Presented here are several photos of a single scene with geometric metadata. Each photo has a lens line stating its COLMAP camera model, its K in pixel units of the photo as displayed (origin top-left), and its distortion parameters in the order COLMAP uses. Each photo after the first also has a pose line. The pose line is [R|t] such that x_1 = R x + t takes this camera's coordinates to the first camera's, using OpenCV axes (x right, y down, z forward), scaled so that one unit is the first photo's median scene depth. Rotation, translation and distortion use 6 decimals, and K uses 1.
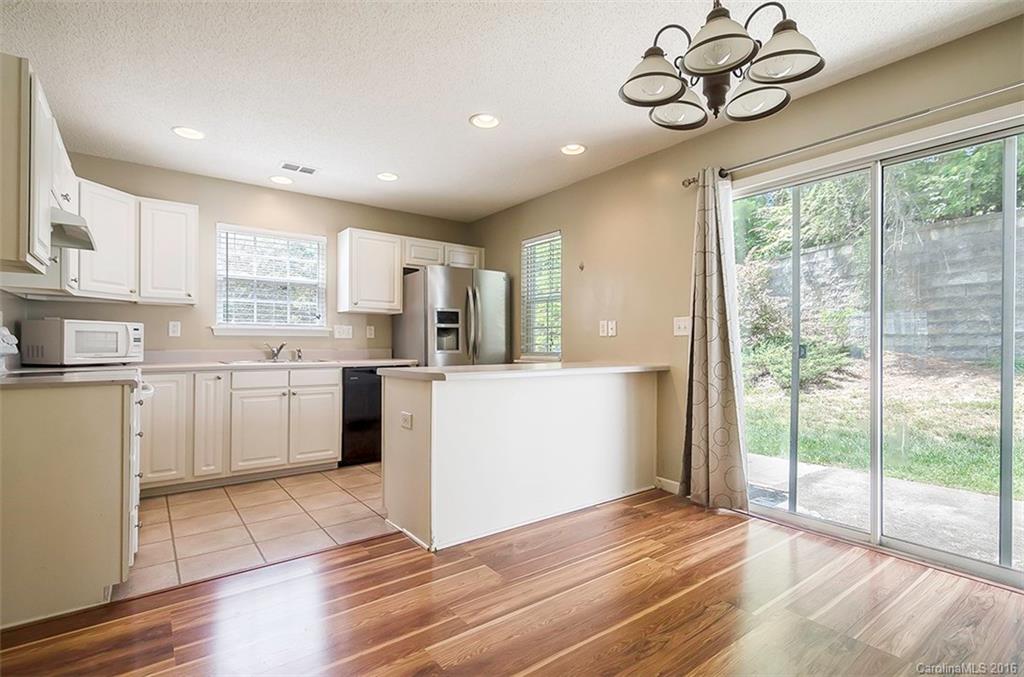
lens RADIAL K [[509.7, 0, 506.5], [0, 509.7, 346.2], [0, 0, 1]] dist [-0.011332, -0.005865]
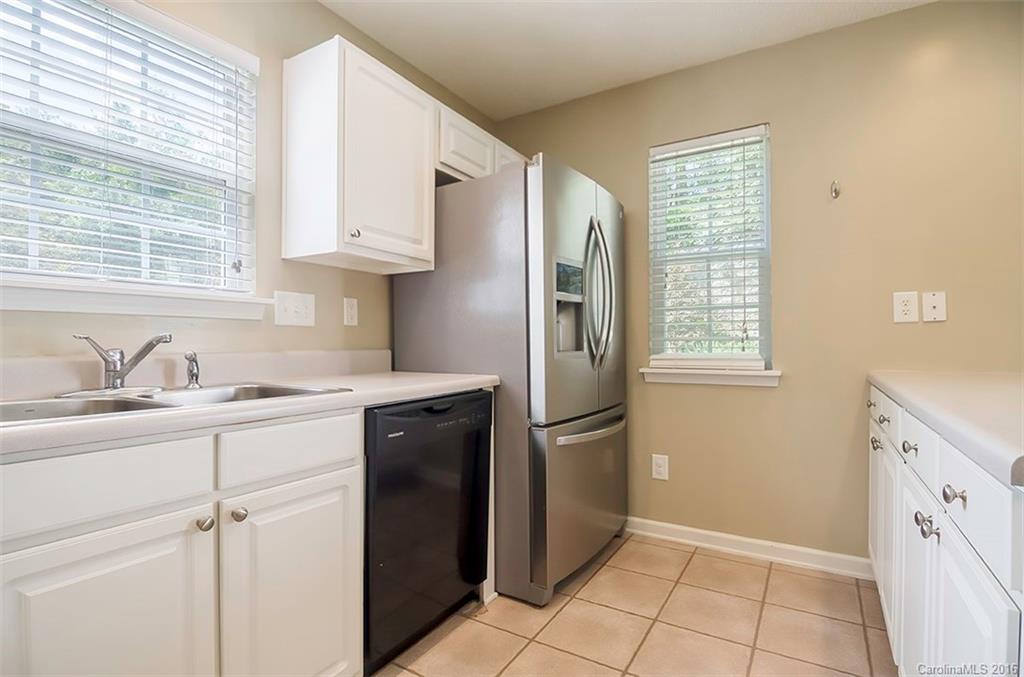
lens RADIAL K [[509.7, 0, 507.6], [0, 509.7, 337.6], [0, 0, 1]] dist [-0.011332, -0.005865]
pose [[0.922276, -0.001753, 0.386528, -0.337116], [0.006198, 0.999928, -0.010253, -0.000595], [-0.386483, 0.011851, 0.922221, 0.594439]]
